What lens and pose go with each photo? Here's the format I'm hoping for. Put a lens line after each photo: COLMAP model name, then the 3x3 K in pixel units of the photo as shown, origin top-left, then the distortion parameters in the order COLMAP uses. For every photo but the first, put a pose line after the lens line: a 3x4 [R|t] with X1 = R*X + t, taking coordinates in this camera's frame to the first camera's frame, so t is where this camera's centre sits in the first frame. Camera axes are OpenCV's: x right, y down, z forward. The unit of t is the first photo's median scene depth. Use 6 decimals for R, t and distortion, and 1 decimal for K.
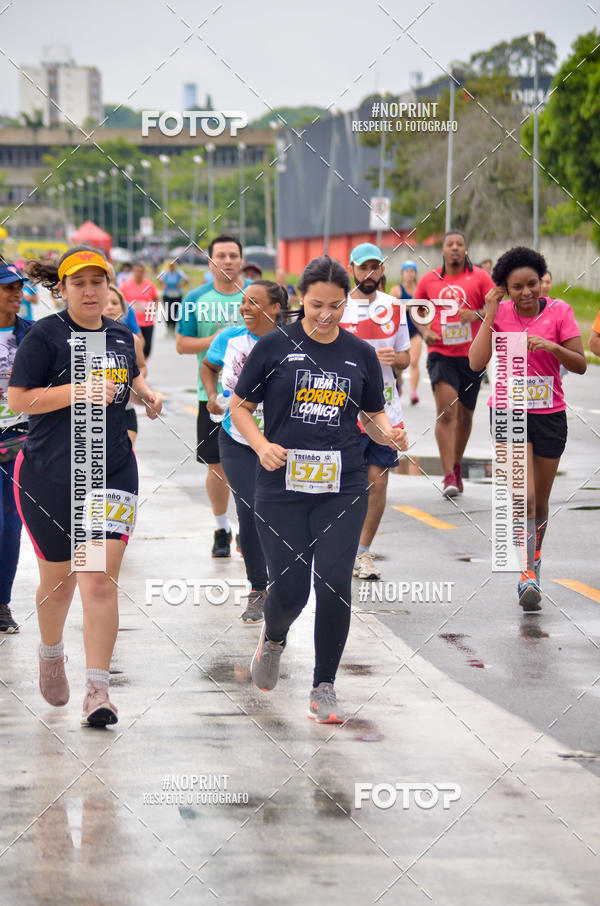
lens RADIAL K [[4314.0, 0, 319.5], [0, 4314.0, 455.9], [0, 0, 1]] dist [2.329699, 5.305062]
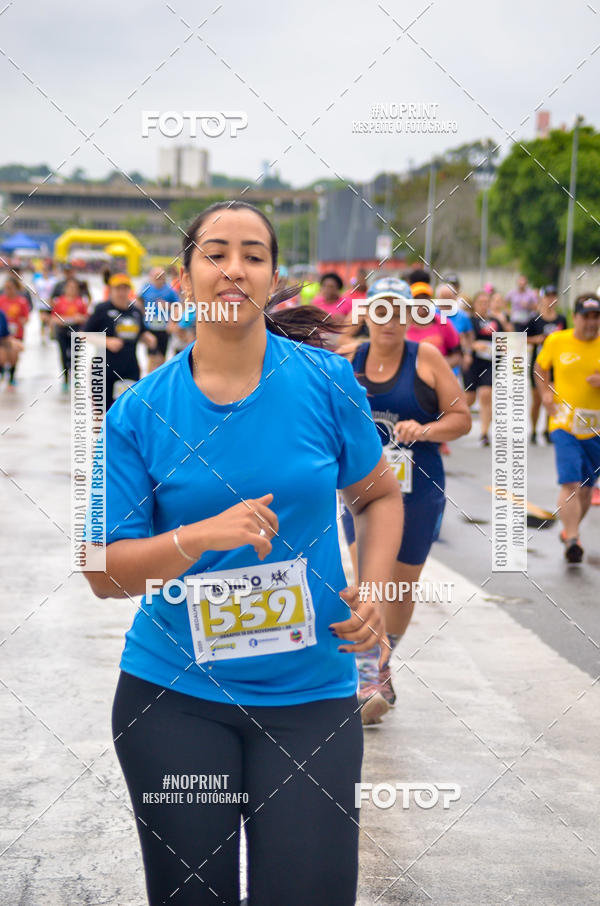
lens RADIAL K [[4355.8, 0, 300.0], [0, 4355.8, 453.0], [0, 0, 1]] dist [1.160299, -3.585806]
pose [[0.999065, 0.040997, -0.013749, 0.008477], [-0.040750, 0.999011, 0.017793, -0.009064], [0.014465, -0.017216, 0.999747, -0.561441]]
